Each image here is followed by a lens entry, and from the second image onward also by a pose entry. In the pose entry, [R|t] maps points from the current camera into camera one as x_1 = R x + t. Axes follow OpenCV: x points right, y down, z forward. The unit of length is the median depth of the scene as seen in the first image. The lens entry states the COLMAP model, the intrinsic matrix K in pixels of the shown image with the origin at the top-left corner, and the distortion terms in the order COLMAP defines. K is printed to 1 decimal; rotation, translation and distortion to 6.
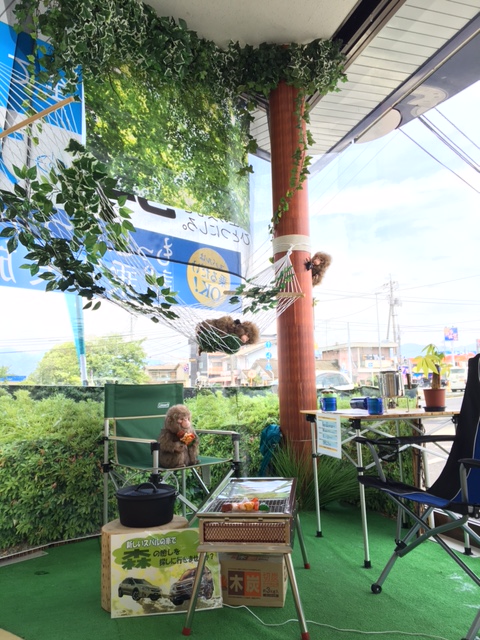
lens RADIAL K [[547.6, 0, 240.3], [0, 547.6, 318.7], [0, 0, 1]] dist [0.080366, -0.112556]
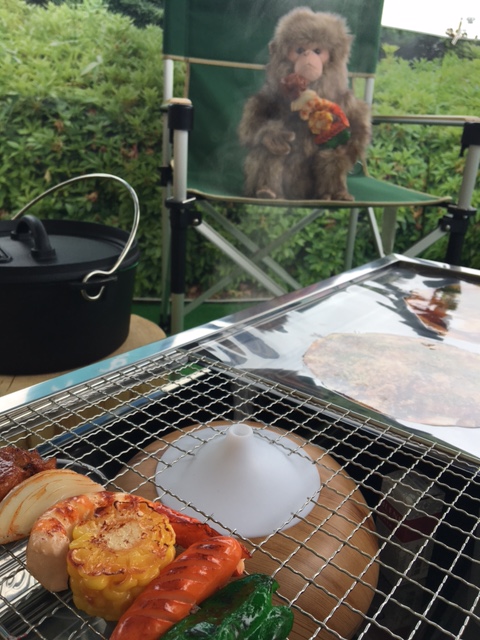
lens RADIAL K [[547.6, 0, 248.2], [0, 547.6, 304.1], [0, 0, 1]] dist [0.080366, -0.112556]
pose [[0.859781, 0.237592, -0.452025, 0.045278], [-0.020315, 0.900386, 0.434618, 0.166015], [0.510258, -0.364493, 0.778962, 0.643265]]
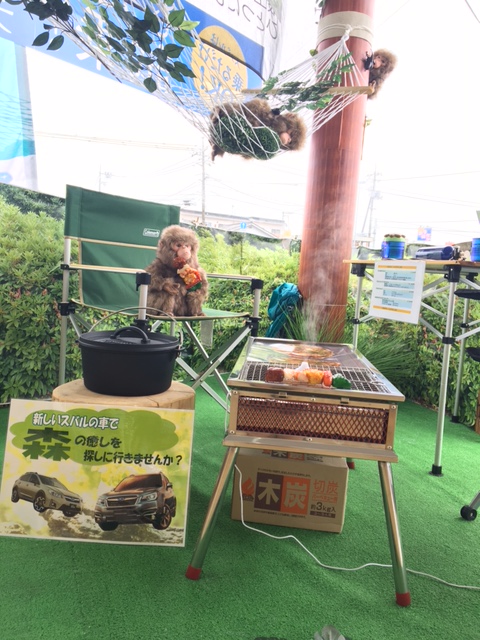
lens RADIAL K [[547.6, 0, 242.8], [0, 547.6, 321.9], [0, 0, 1]] dist [0.080366, -0.112556]
pose [[0.993150, 0.091055, 0.073222, -0.071094], [-0.104622, 0.972026, 0.210286, 0.116947], [-0.052027, -0.216507, 0.974894, 0.313101]]
